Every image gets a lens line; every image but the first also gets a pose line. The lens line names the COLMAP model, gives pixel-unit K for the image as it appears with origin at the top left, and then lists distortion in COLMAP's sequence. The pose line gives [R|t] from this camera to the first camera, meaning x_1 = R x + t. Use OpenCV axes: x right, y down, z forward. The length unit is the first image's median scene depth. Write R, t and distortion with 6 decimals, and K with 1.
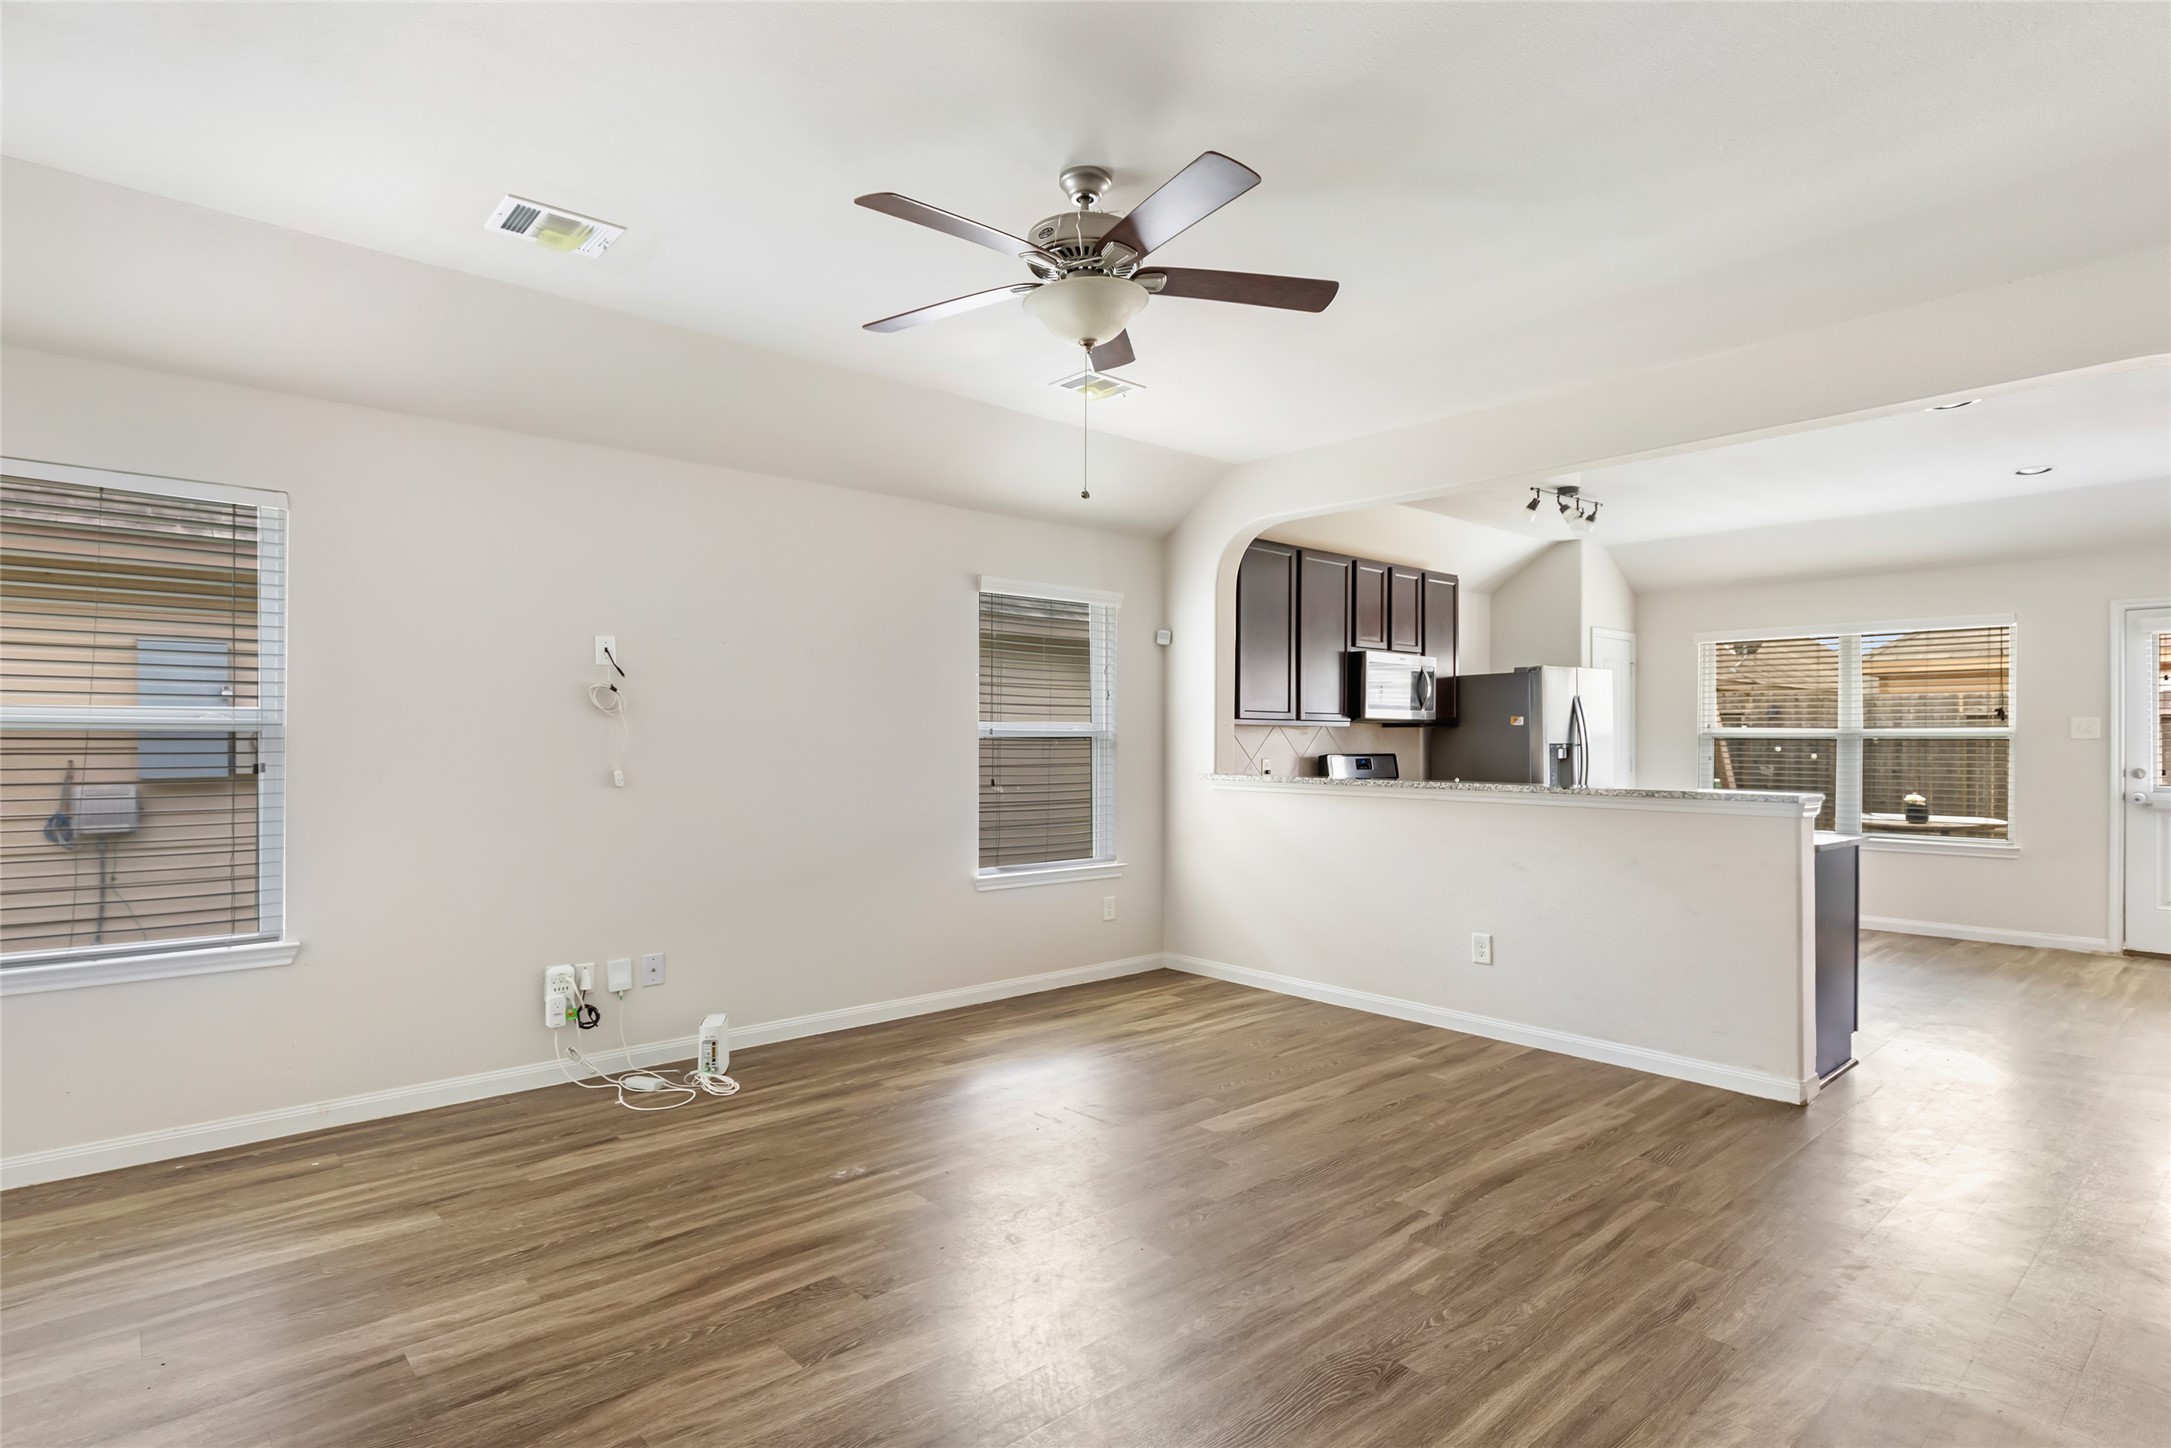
lens RADIAL K [[1077.7, 0, 1100.5], [0, 1077.7, 716.2], [0, 0, 1]] dist [0.001244, -0.000660]
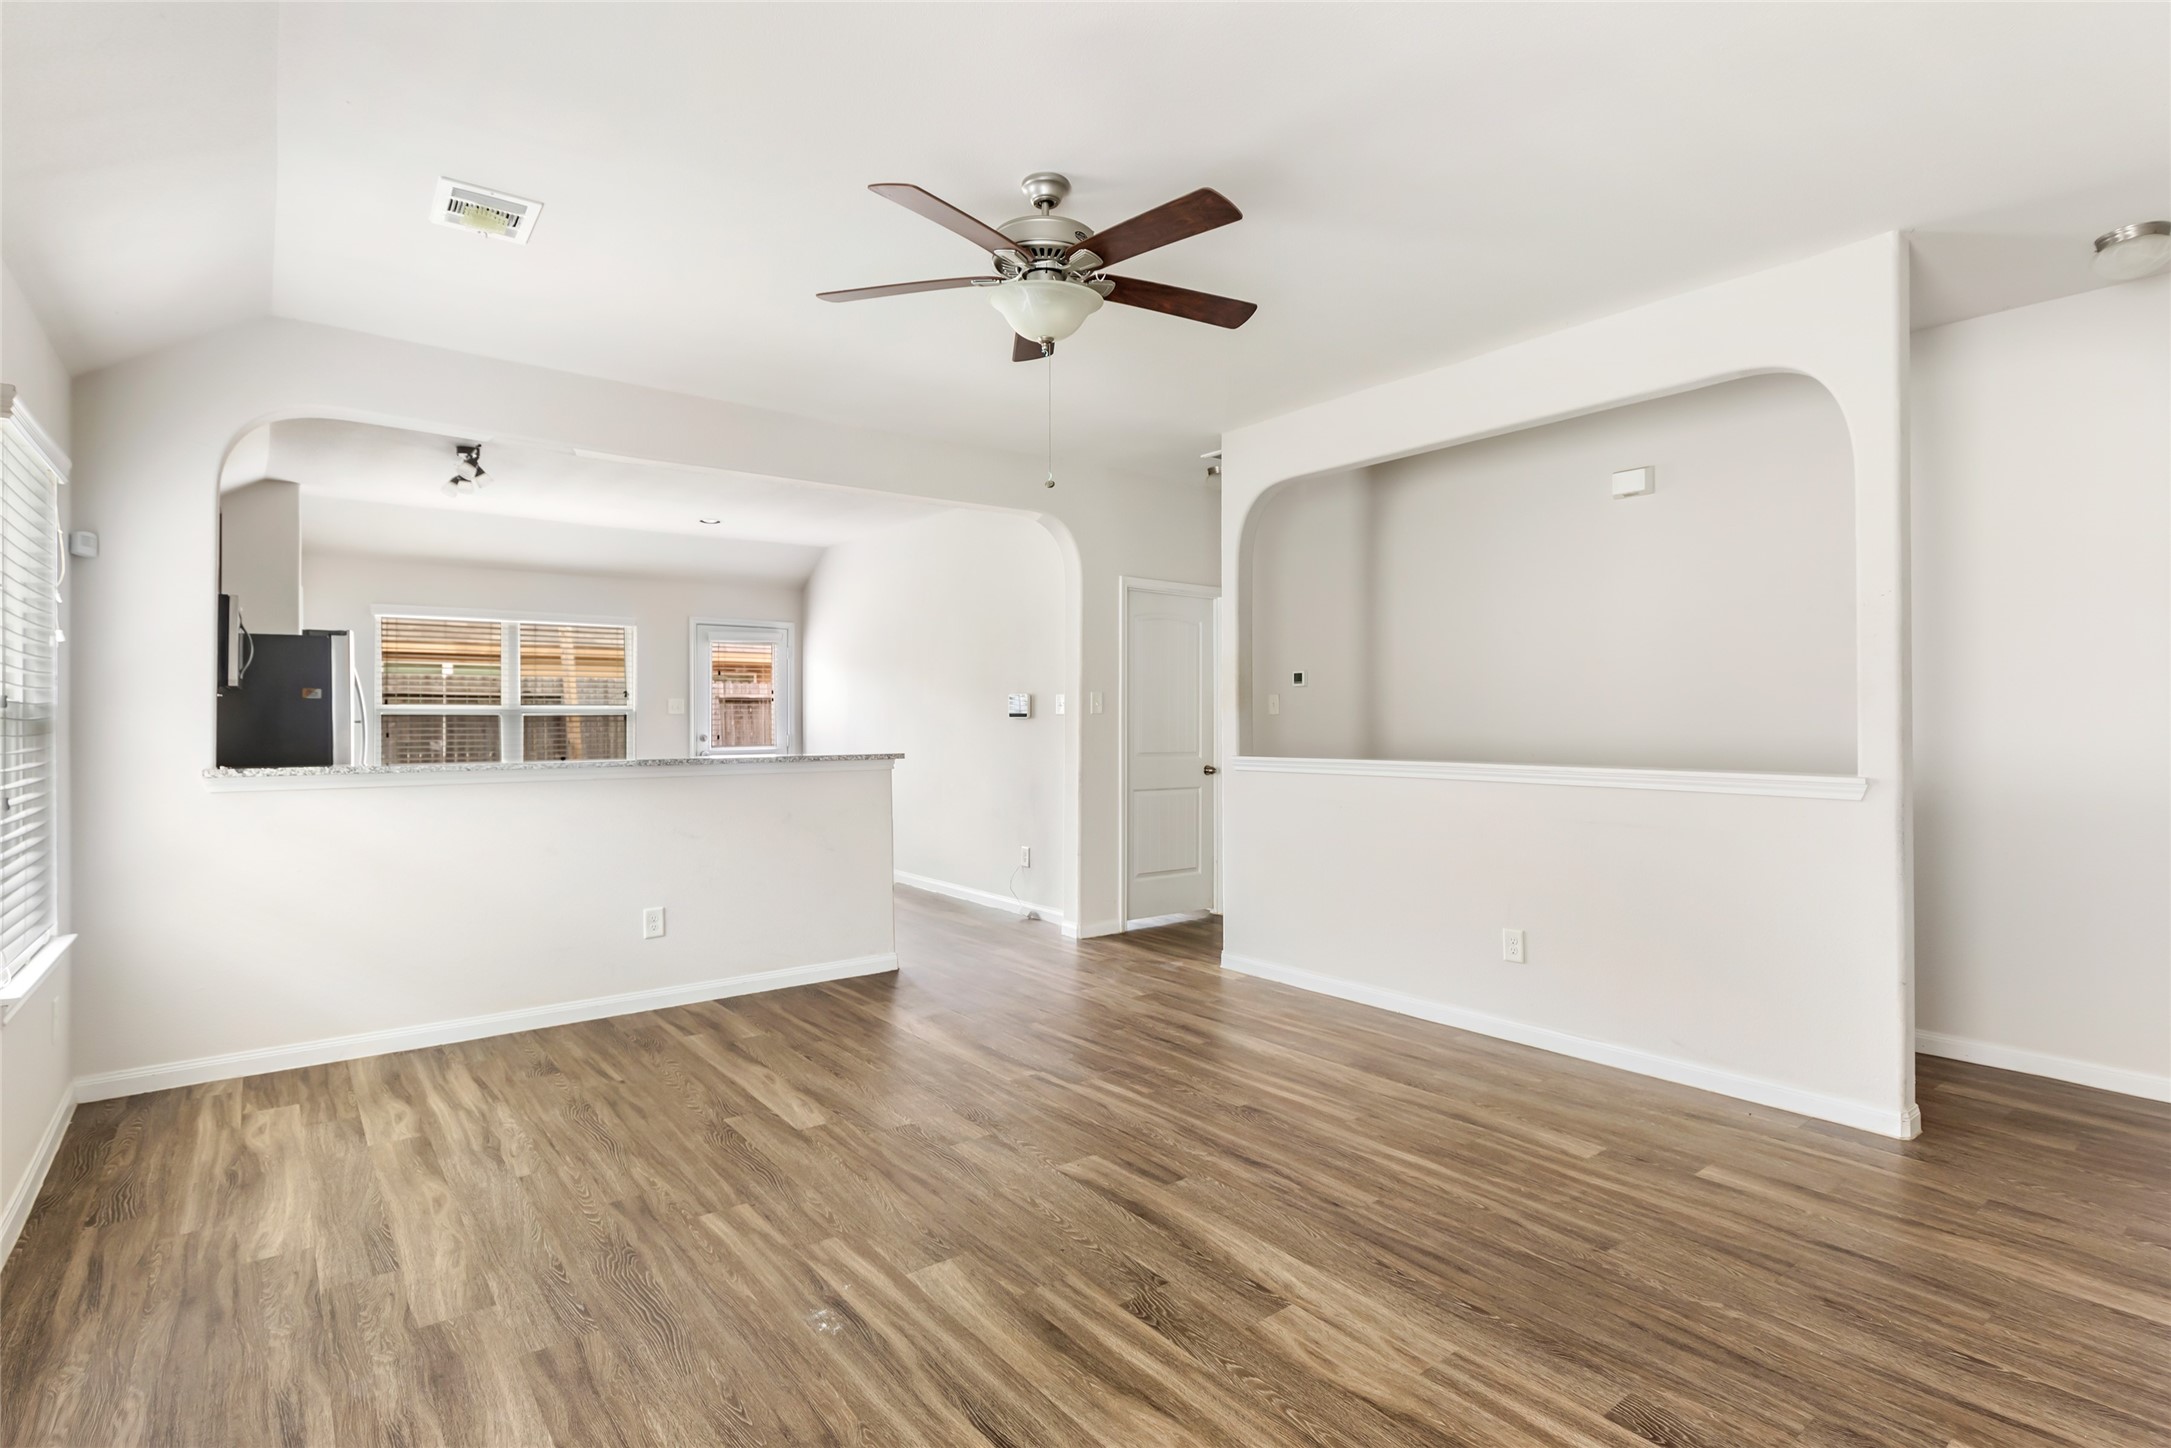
lens RADIAL K [[1077.7, 0, 1100.5], [0, 1077.7, 716.2], [0, 0, 1]] dist [0.001244, -0.000660]
pose [[0.077857, -0.002317, 0.996962, -0.747907], [-0.017560, 0.999839, 0.003695, 0.014558], [-0.996810, -0.017794, 0.077804, 0.620335]]
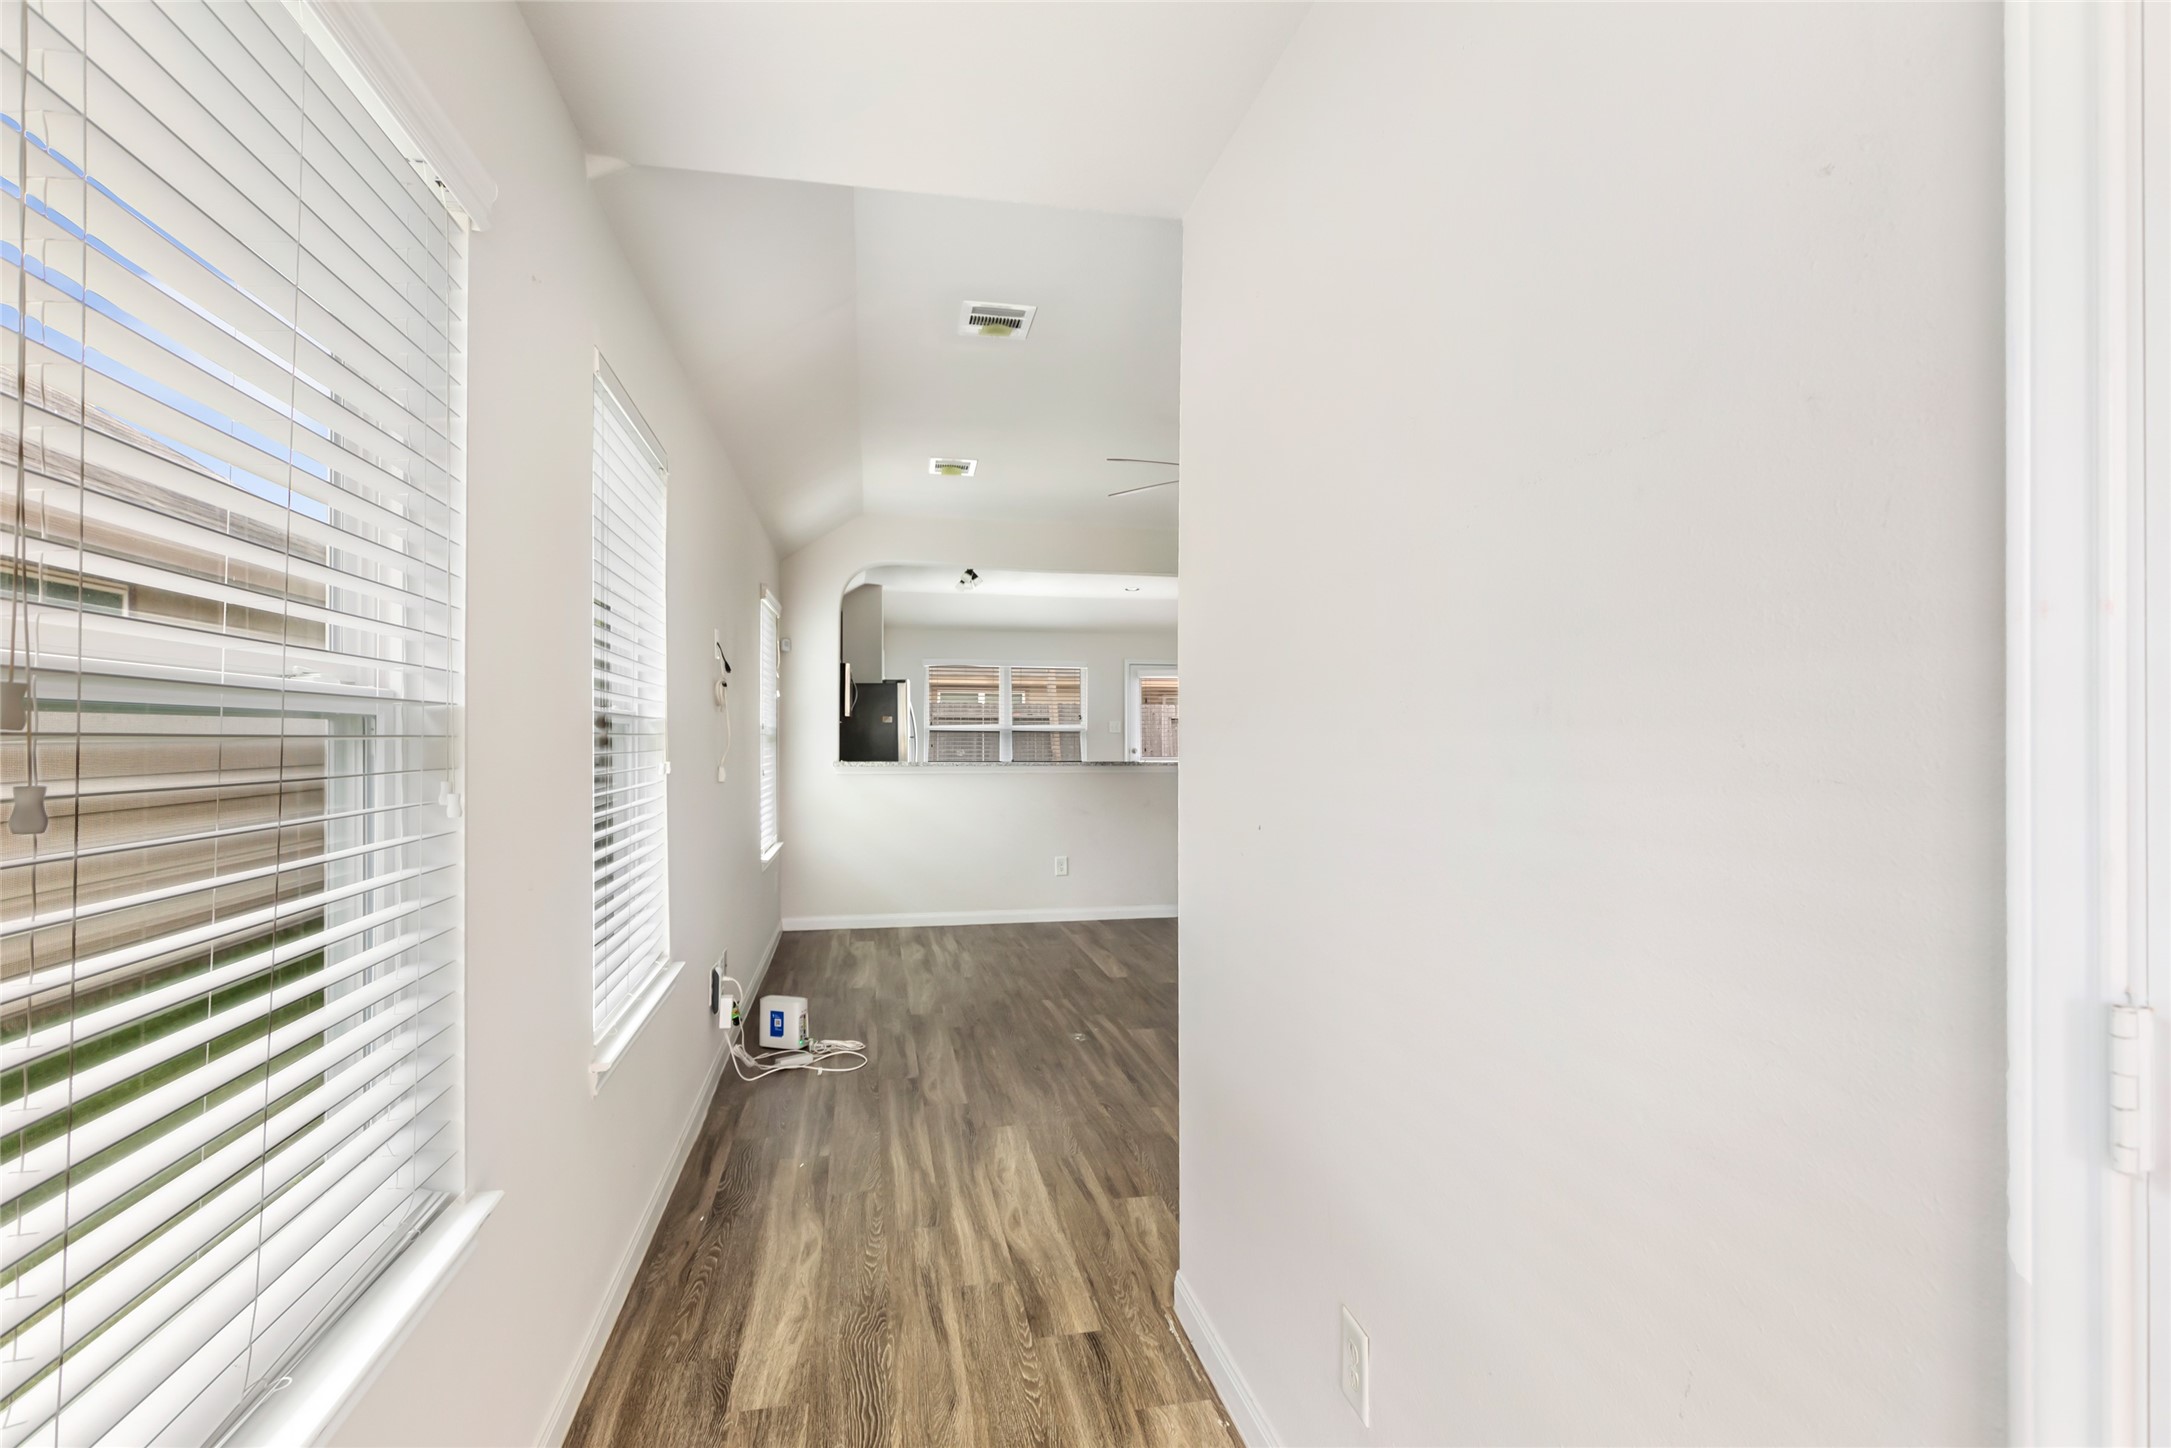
lens RADIAL K [[1052.1, 0, 1085.5], [0, 1052.1, 724.0], [0, 0, 1]] dist [0.000874, -0.000050]
pose [[0.511007, 0.004032, 0.859567, -1.147276], [-0.016058, 0.999859, 0.004856, 0.002562], [-0.859427, -0.016284, 0.510999, 0.234194]]
